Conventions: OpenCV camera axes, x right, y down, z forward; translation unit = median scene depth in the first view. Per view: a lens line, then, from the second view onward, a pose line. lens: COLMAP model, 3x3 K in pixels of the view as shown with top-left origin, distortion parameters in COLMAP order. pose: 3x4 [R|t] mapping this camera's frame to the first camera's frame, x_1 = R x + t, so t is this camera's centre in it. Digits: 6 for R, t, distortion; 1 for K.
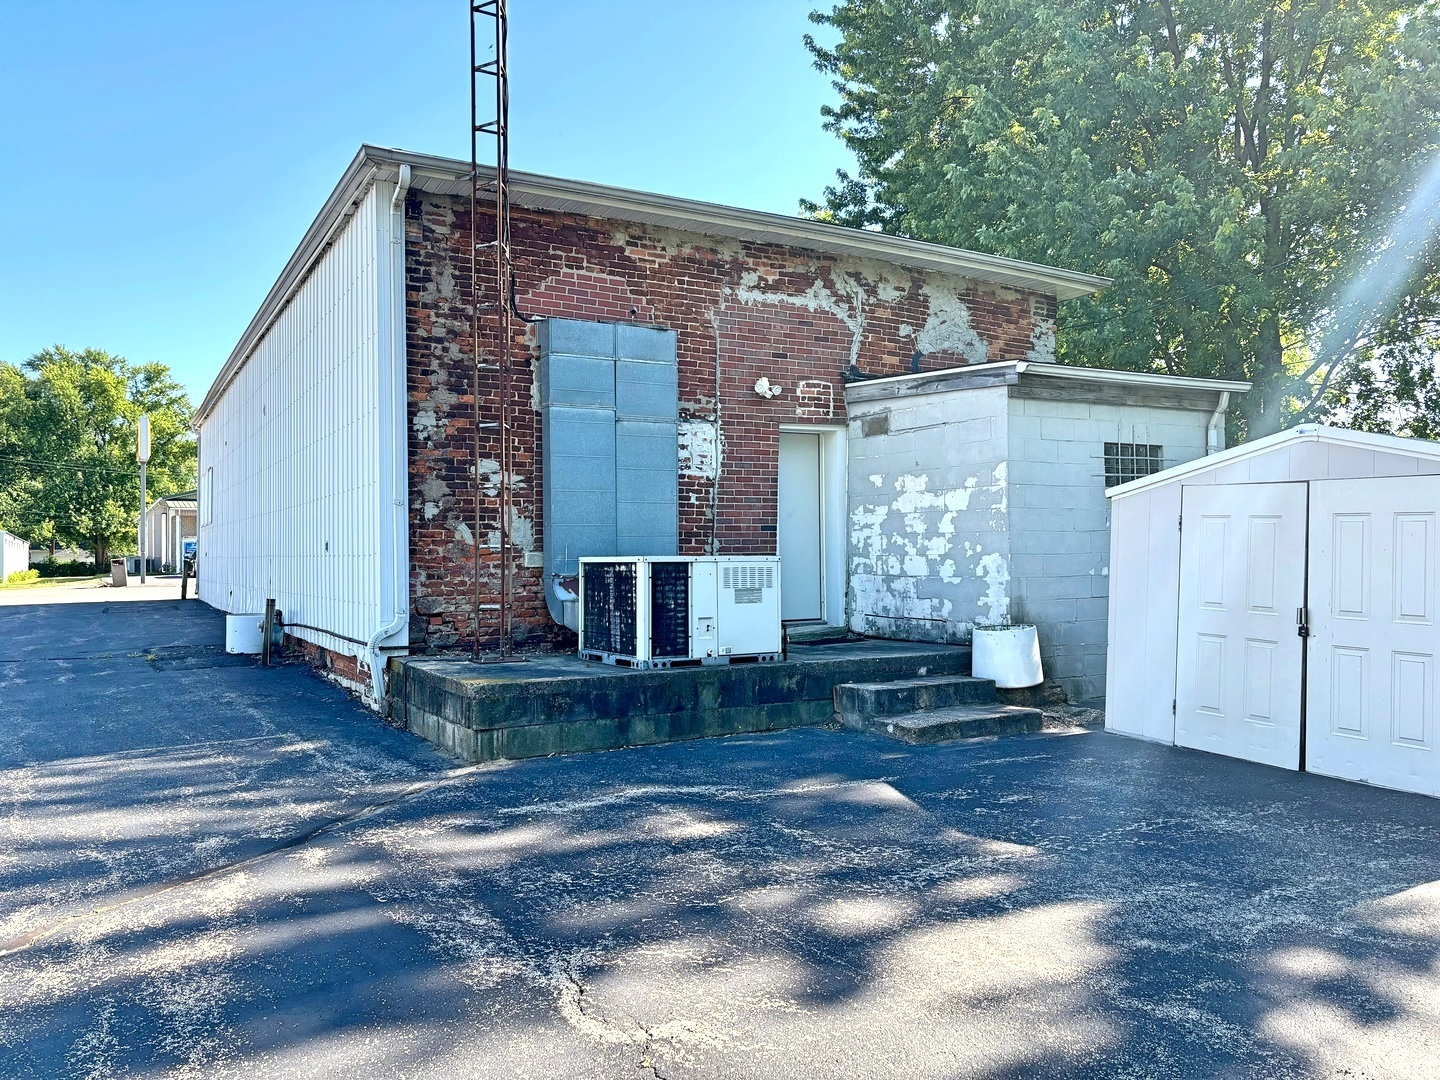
lens RADIAL K [[1117.8, 0, 720.0], [0, 1117.8, 540.0], [0, 0, 1]] dist [0.085262, -0.095426]
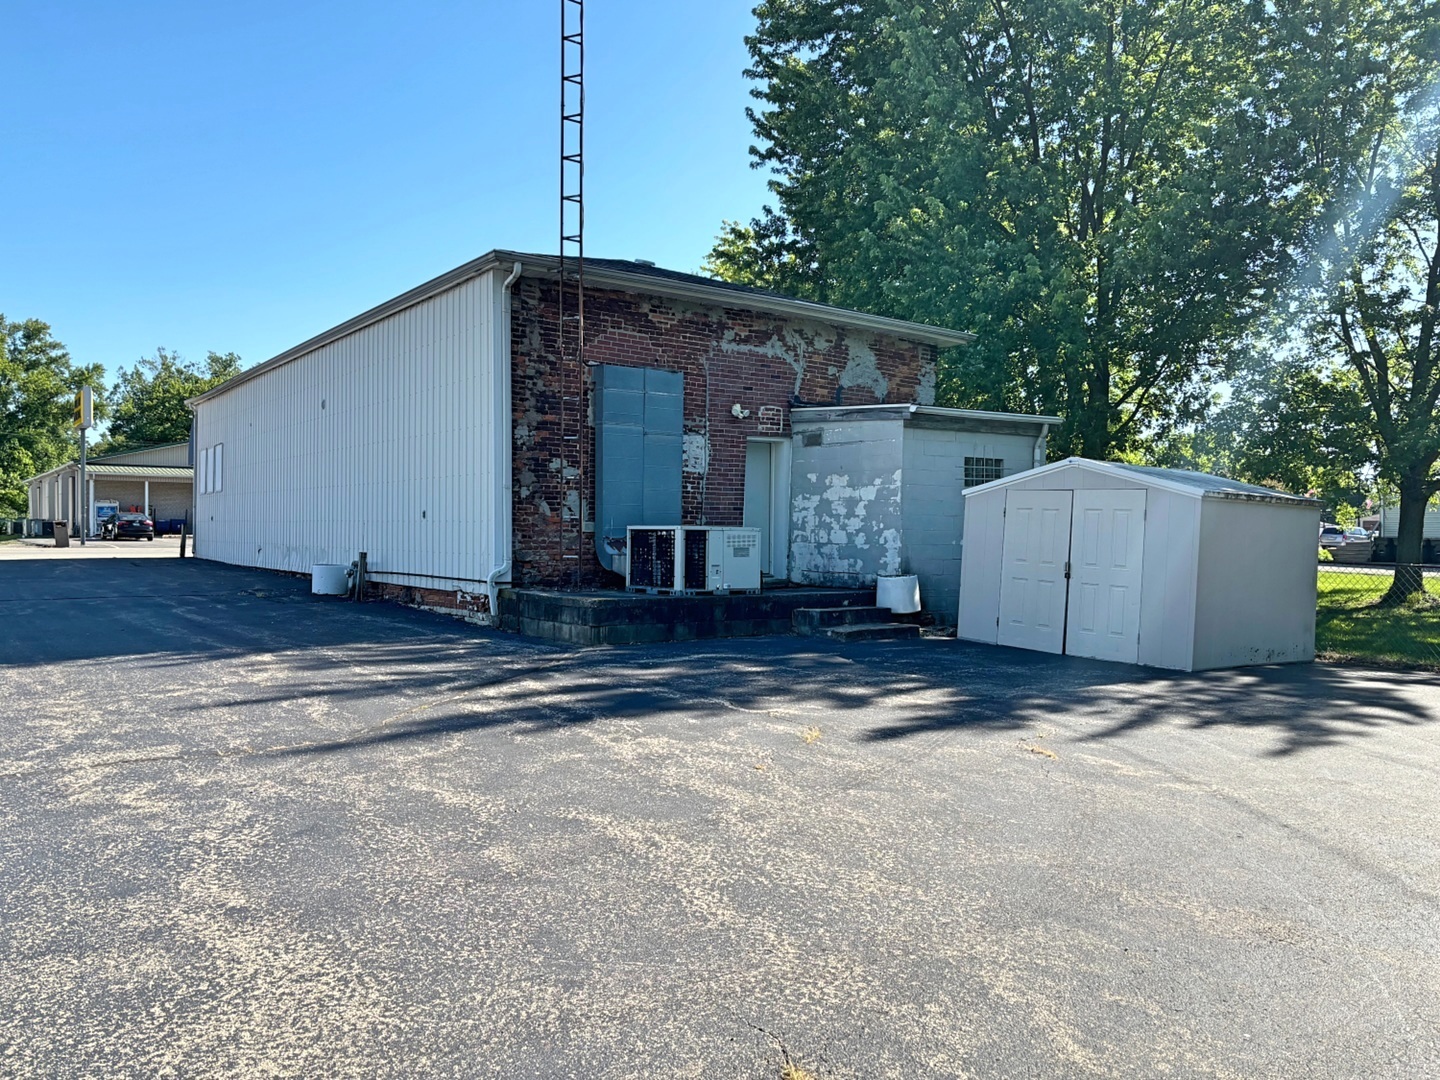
lens RADIAL K [[1148.7, 0, 714.8], [0, 1148.7, 564.0], [0, 0, 1]] dist [0.140895, -0.169931]
pose [[0.994472, 0.017420, 0.103549, -0.146176], [-0.021556, 0.999008, 0.038957, 0.003366], [-0.102768, -0.040974, 0.993861, -0.499753]]
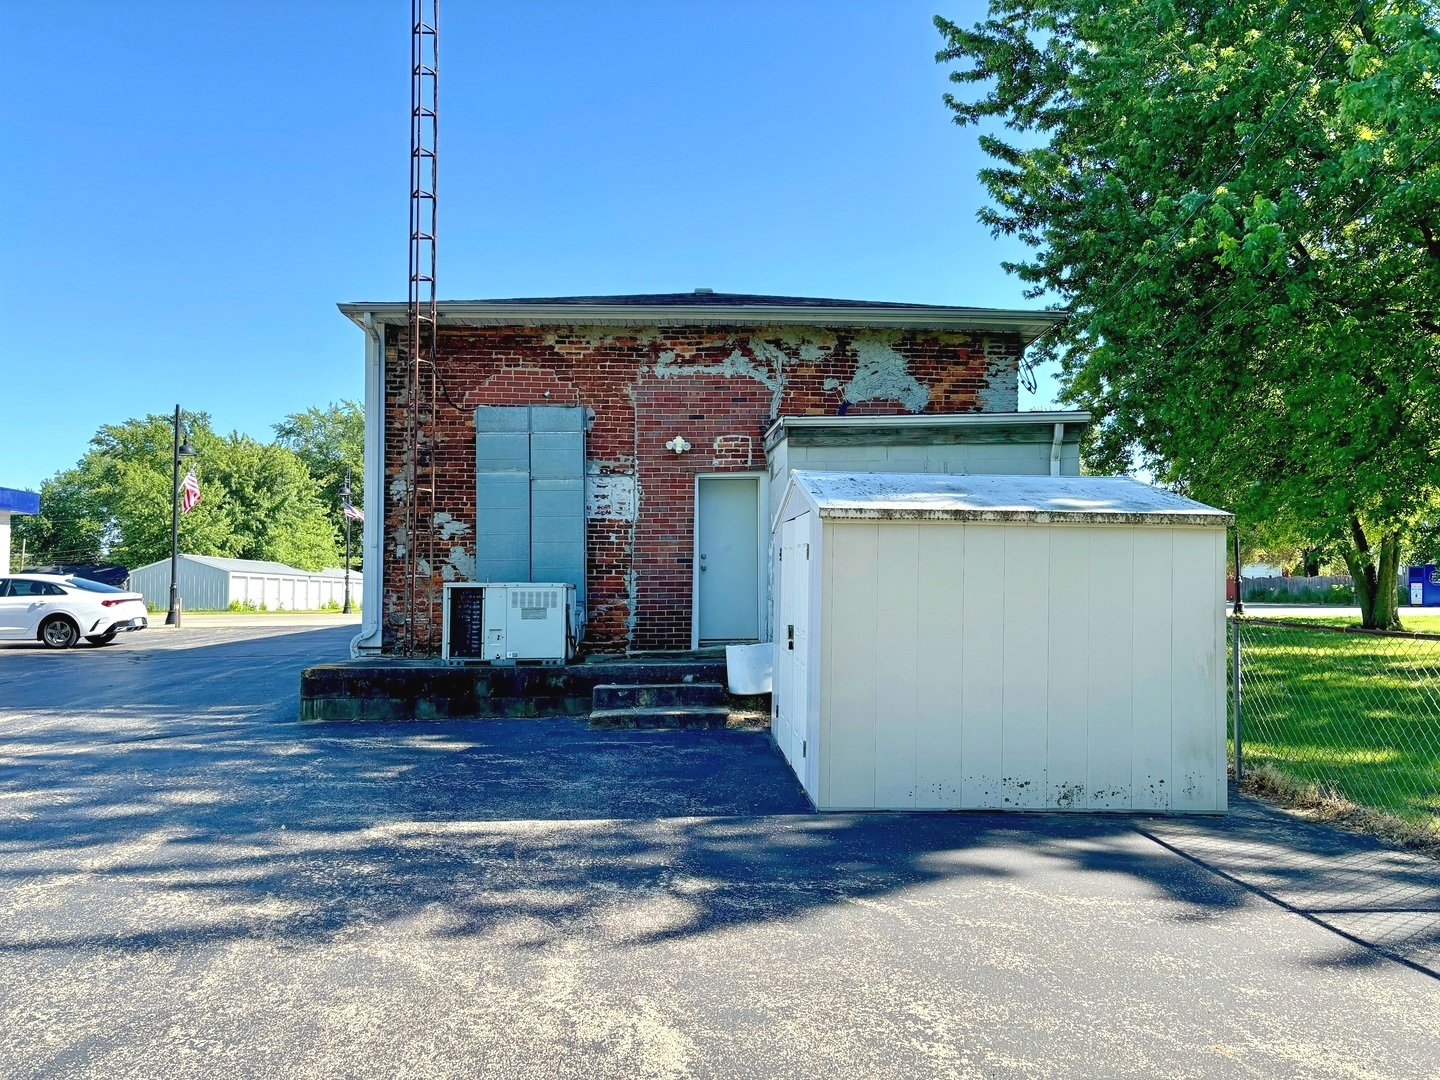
lens RADIAL K [[1101.4, 0, 720.0], [0, 1101.4, 540.0], [0, 0, 1]] dist [0.117749, -0.088137]
pose [[0.881466, -0.018098, -0.471901, 0.671366], [0.004713, 0.999553, -0.029529, 0.002632], [0.472224, 0.023805, 0.881157, -0.030624]]
